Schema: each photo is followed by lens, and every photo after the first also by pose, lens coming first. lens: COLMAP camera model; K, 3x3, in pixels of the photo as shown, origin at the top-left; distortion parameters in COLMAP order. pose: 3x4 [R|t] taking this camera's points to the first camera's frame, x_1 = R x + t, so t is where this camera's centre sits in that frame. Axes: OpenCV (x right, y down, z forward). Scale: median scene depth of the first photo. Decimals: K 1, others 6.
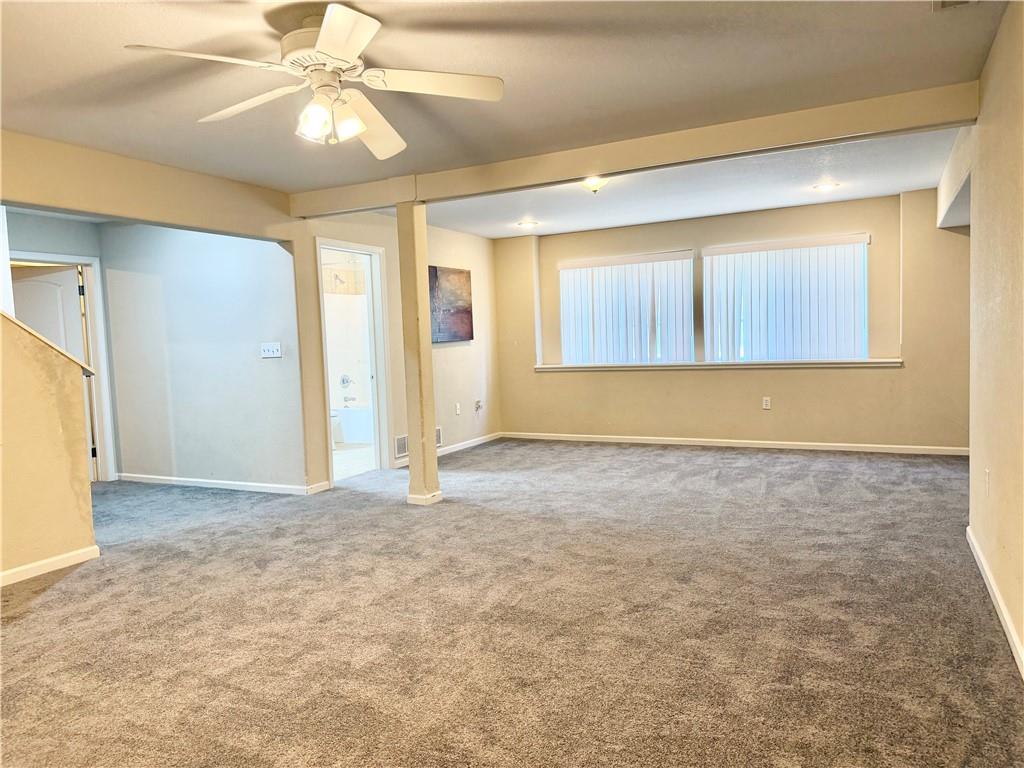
lens RADIAL K [[706.8, 0, 512.0], [0, 706.8, 384.0], [0, 0, 1]] dist [0.107947, -0.165491]
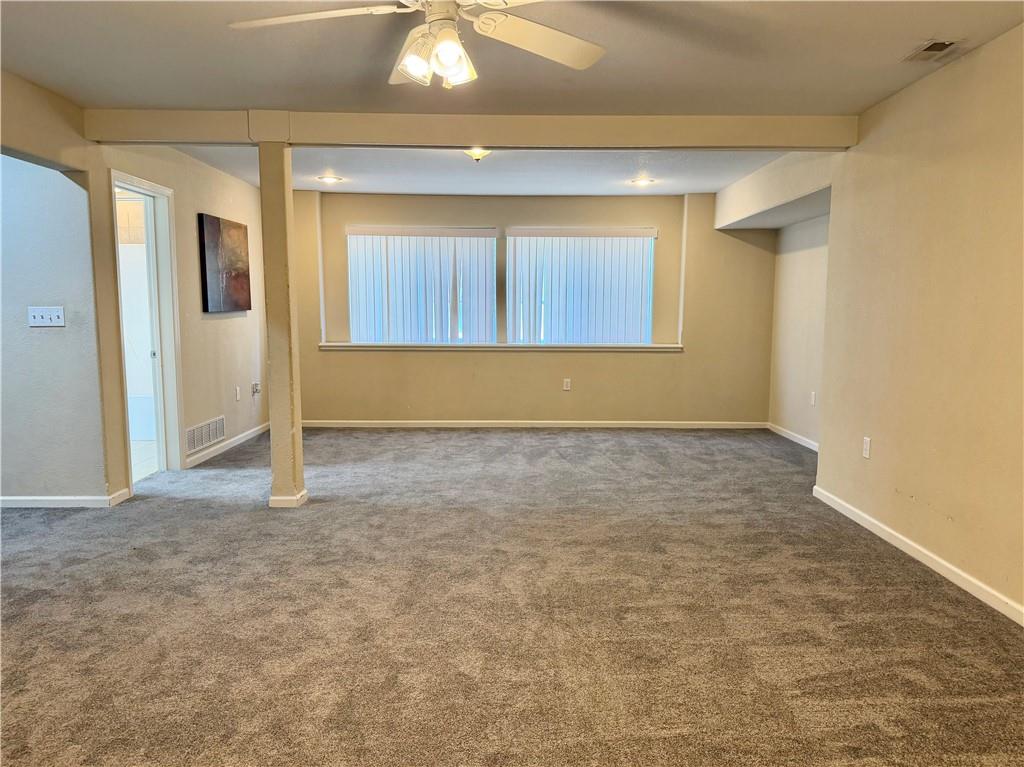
lens RADIAL K [[774.5, 0, 513.5], [0, 774.5, 400.1], [0, 0, 1]] dist [0.138719, -0.242195]
pose [[0.883383, -0.014113, 0.468439, -0.295311], [-0.007749, 0.998970, 0.044710, -0.001112], [-0.468588, -0.043126, 0.882364, 0.049341]]
